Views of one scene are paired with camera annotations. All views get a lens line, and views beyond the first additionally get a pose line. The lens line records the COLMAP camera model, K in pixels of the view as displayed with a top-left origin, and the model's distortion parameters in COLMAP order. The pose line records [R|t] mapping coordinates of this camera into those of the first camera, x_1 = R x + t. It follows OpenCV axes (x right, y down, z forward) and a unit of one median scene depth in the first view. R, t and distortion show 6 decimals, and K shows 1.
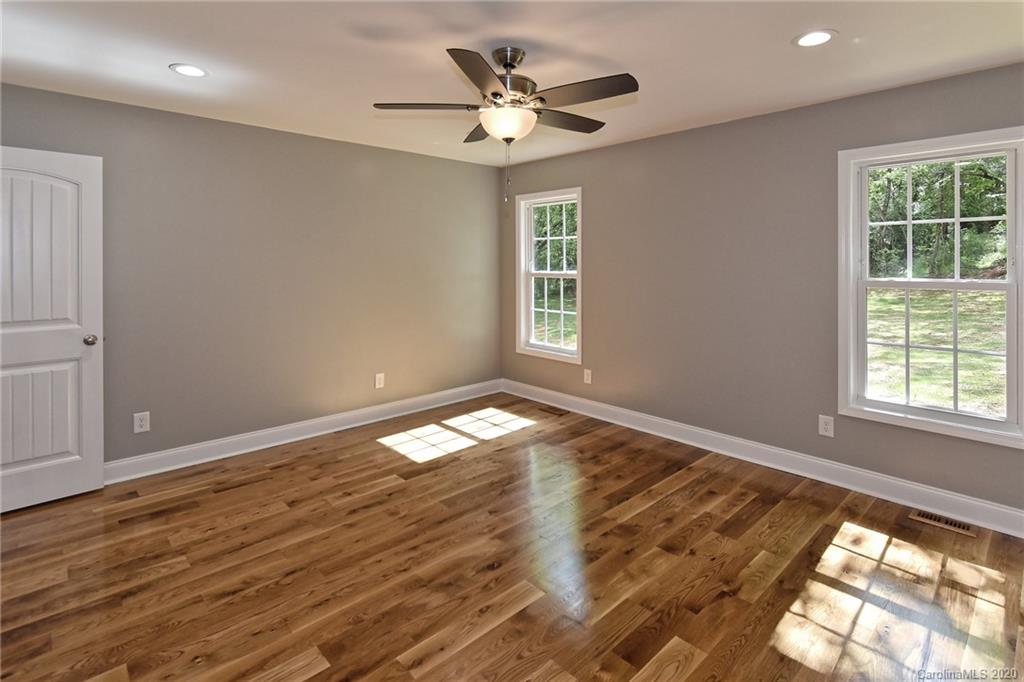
lens RADIAL K [[507.6, 0, 506.7], [0, 507.6, 261.9], [0, 0, 1]] dist [-0.002339, -0.000330]
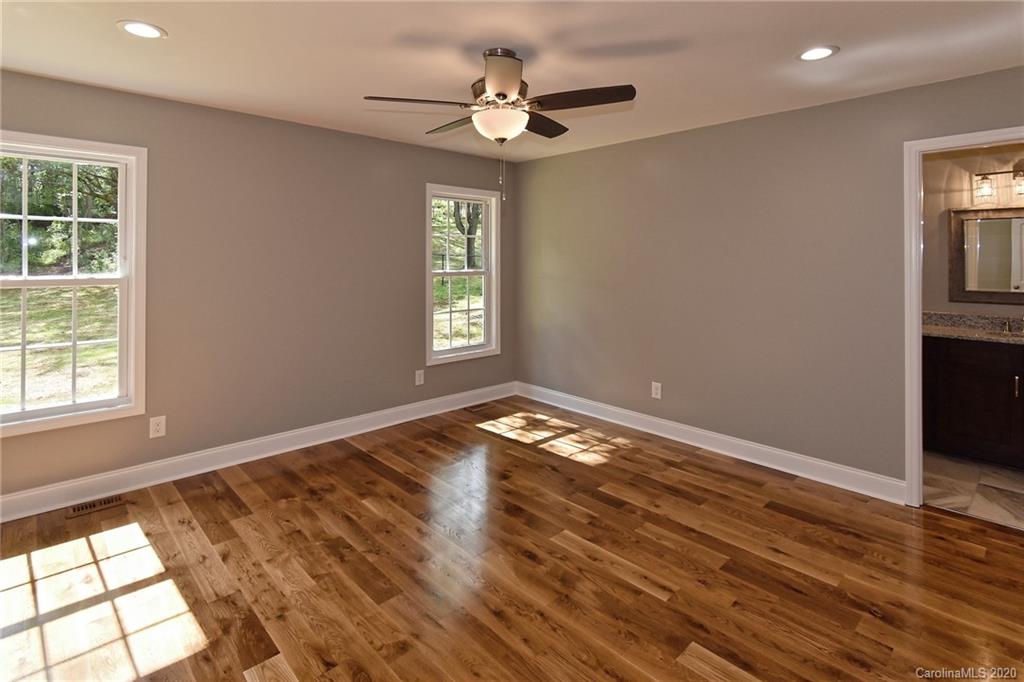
lens RADIAL K [[507.6, 0, 506.7], [0, 507.6, 261.9], [0, 0, 1]] dist [-0.002339, -0.000330]
pose [[-0.003598, -0.000265, 0.999993, -0.828352], [0.003525, 0.999994, 0.000277, 0.005260], [-0.999987, 0.003526, -0.003597, 0.826181]]
